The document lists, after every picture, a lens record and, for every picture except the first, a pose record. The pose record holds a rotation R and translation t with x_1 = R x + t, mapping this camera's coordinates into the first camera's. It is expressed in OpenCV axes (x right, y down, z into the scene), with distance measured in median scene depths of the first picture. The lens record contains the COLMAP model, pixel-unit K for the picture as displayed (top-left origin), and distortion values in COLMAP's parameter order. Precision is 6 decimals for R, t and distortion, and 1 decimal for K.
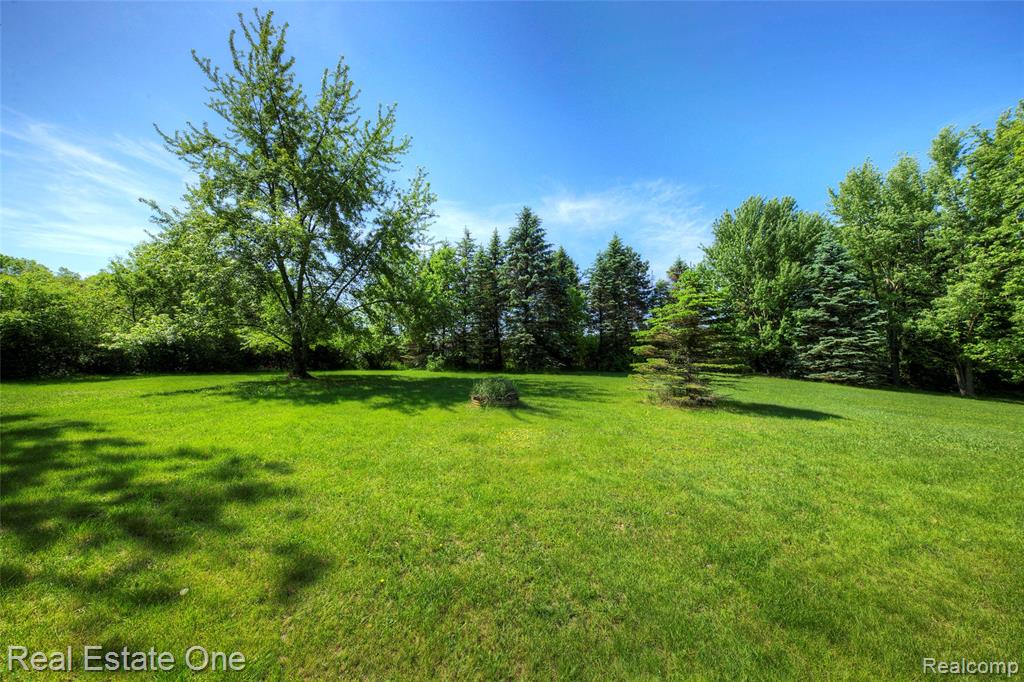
lens RADIAL K [[357.4, 0, 511.6], [0, 357.4, 339.7], [0, 0, 1]] dist [0.007414, -0.001591]
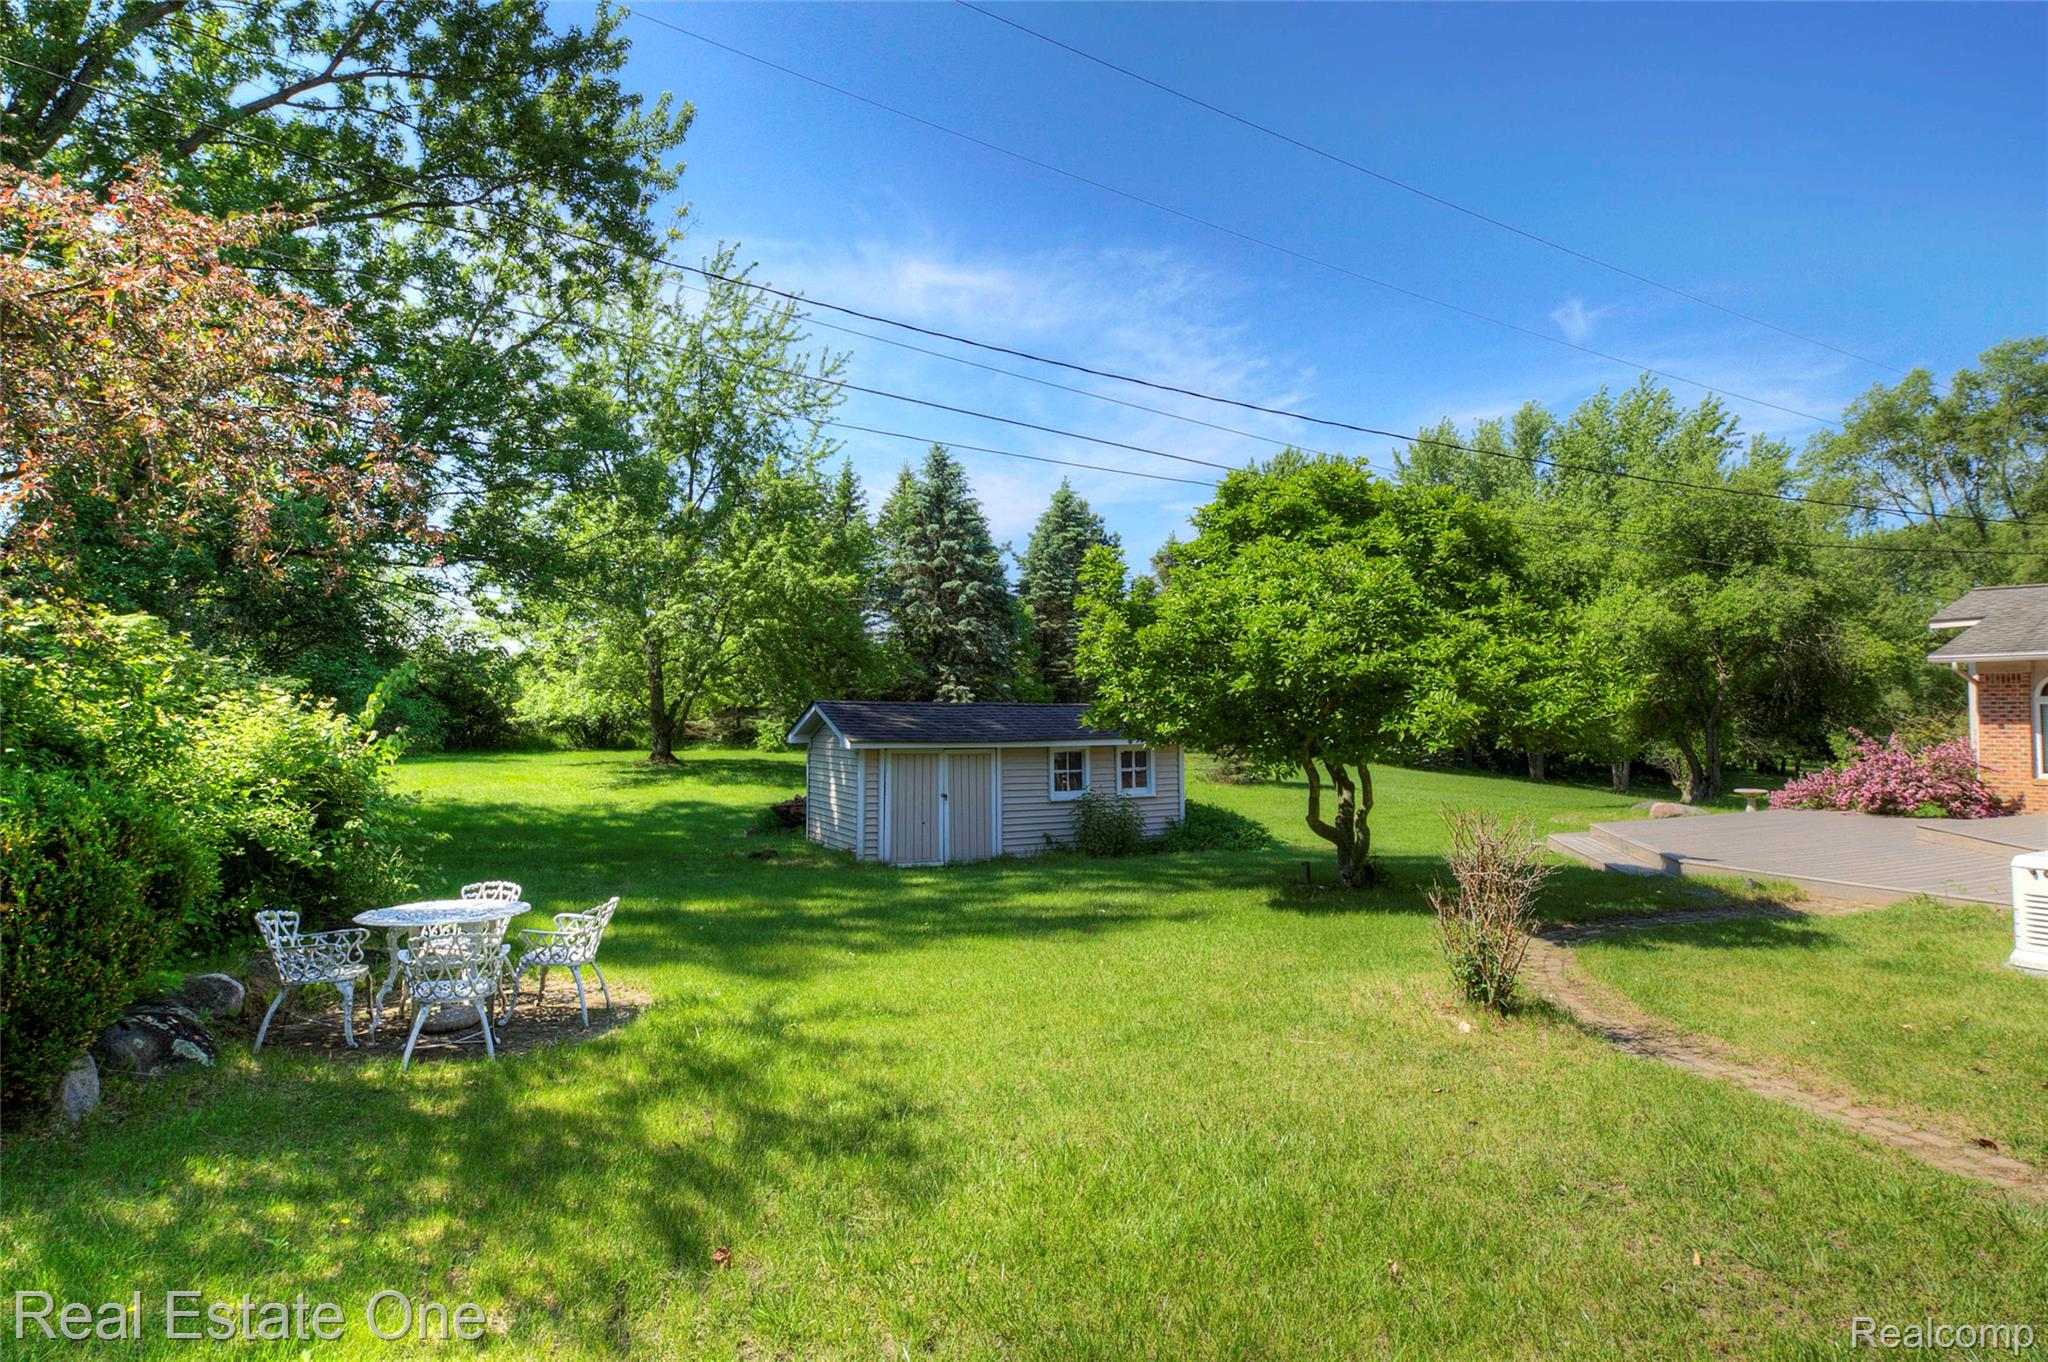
lens RADIAL K [[1131.2, 0, 1035.5], [0, 1131.2, 686.1], [0, 0, 1]] dist [0.020331, 0.003311]
pose [[0.926474, 0.013940, 0.376102, -0.534935], [-0.027581, 0.999142, 0.030909, -0.075780], [-0.375348, -0.039010, 0.926063, -0.744541]]
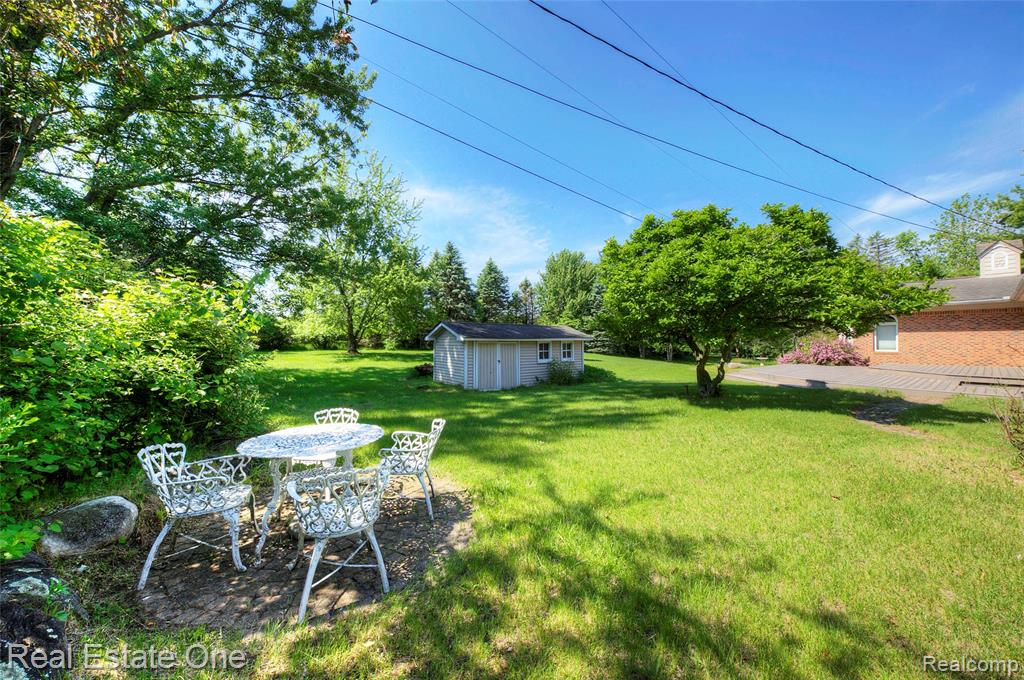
lens RADIAL K [[357.4, 0, 510.2], [0, 357.4, 342.9], [0, 0, 1]] dist [0.007414, -0.001591]
pose [[0.867691, -0.000138, 0.497103, -0.569618], [-0.032124, 0.997894, 0.056349, -0.041107], [-0.496064, -0.064863, 0.865860, -0.535149]]
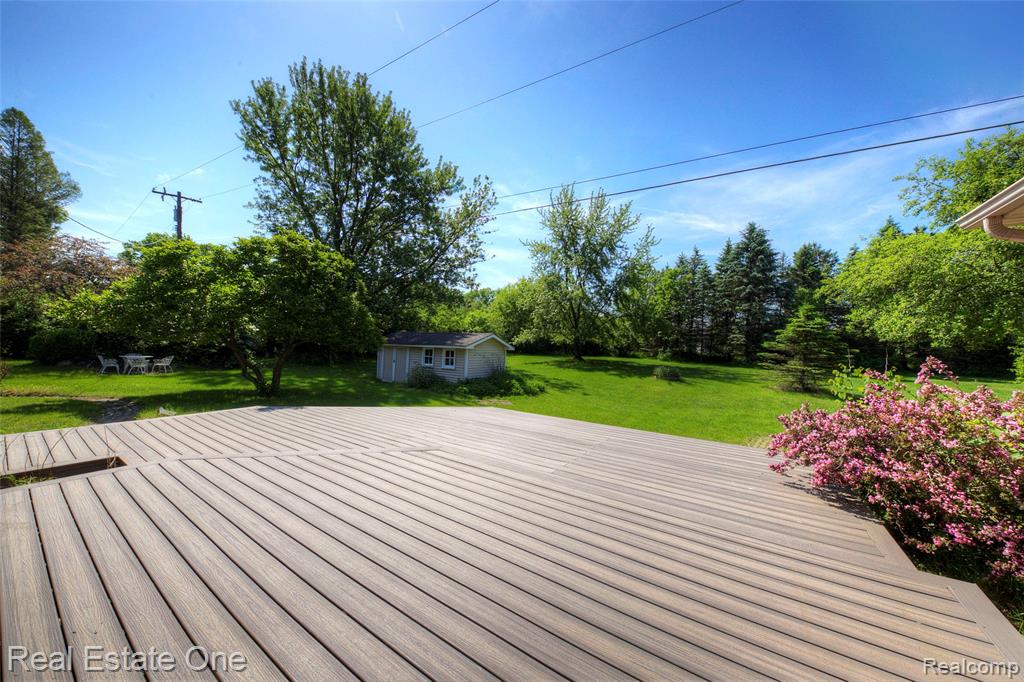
lens RADIAL K [[357.4, 0, 507.5], [0, 357.4, 348.4], [0, 0, 1]] dist [0.007414, -0.001591]
pose [[0.756037, 0.034678, -0.653610, 0.251718], [0.006701, 0.998133, 0.060709, -0.050802], [0.654495, -0.050279, 0.754393, -0.469850]]
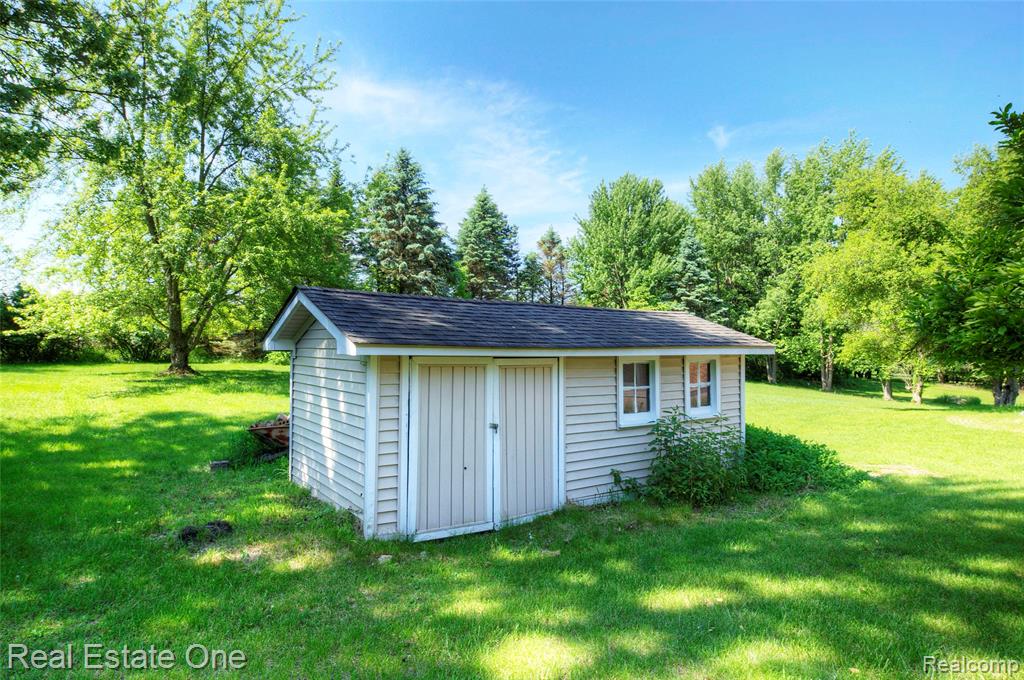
lens RADIAL K [[598.2, 0, 512.6], [0, 598.2, 342.3], [0, 0, 1]] dist [0.031444, 0.000057]
pose [[0.872450, 0.014981, 0.488473, -0.438905], [-0.042042, 0.998125, 0.044478, -0.031203], [-0.486891, -0.059341, 0.871445, -0.294034]]
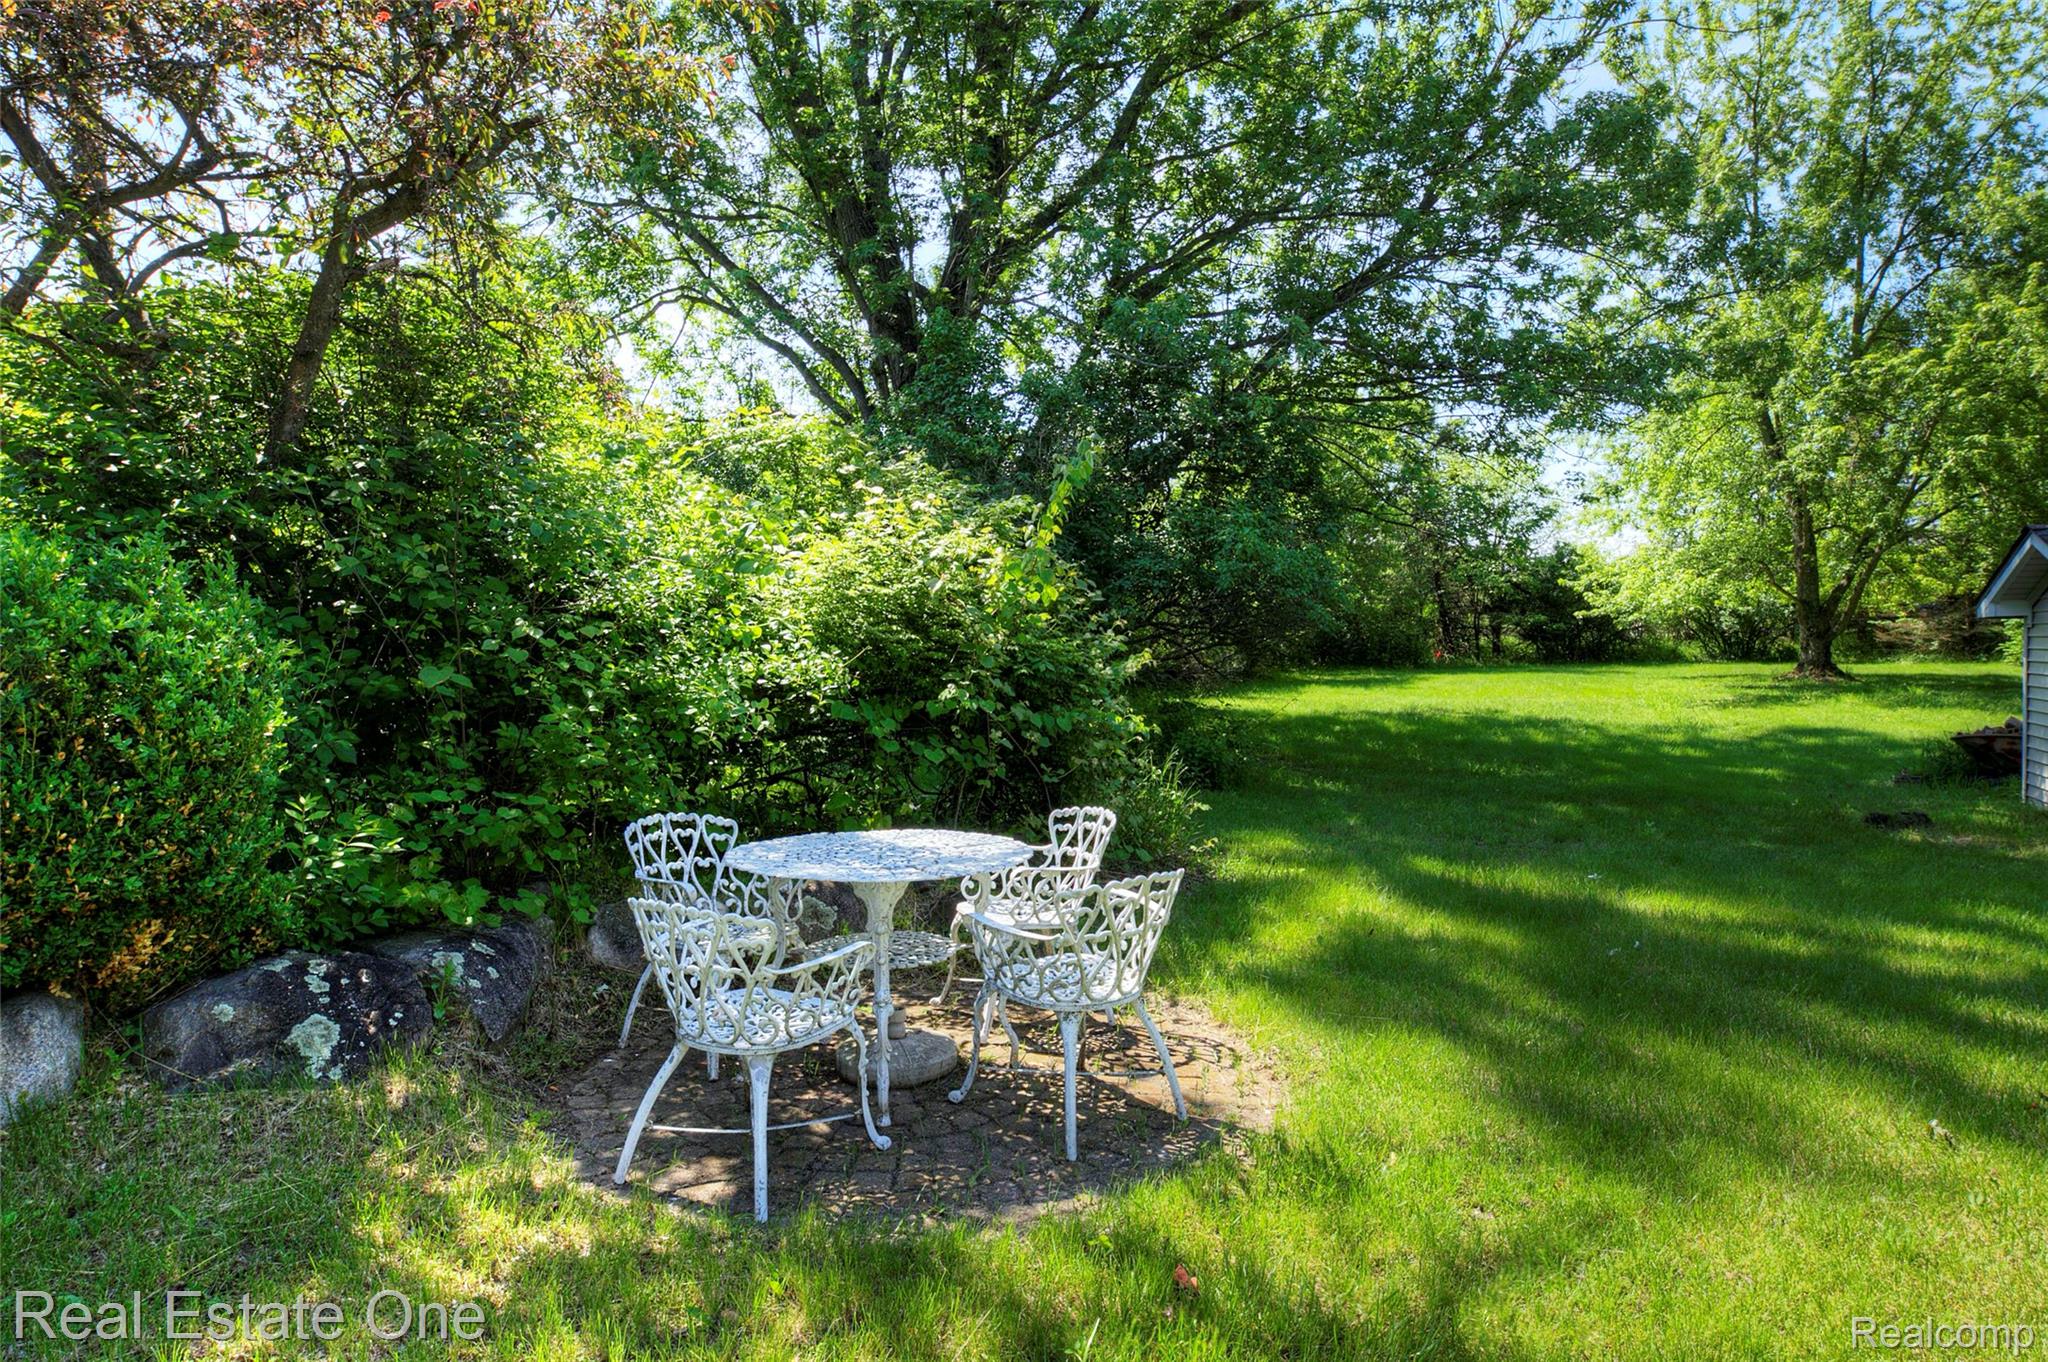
lens RADIAL K [[1244.9, 0, 1007.4], [0, 1244.9, 685.1], [0, 0, 1]] dist [0.009630, 0.001196]
pose [[0.851899, 0.007930, -0.523646, -0.461320], [0.043490, 0.995360, 0.085827, -0.037899], [0.521897, -0.095890, 0.847602, -0.536716]]
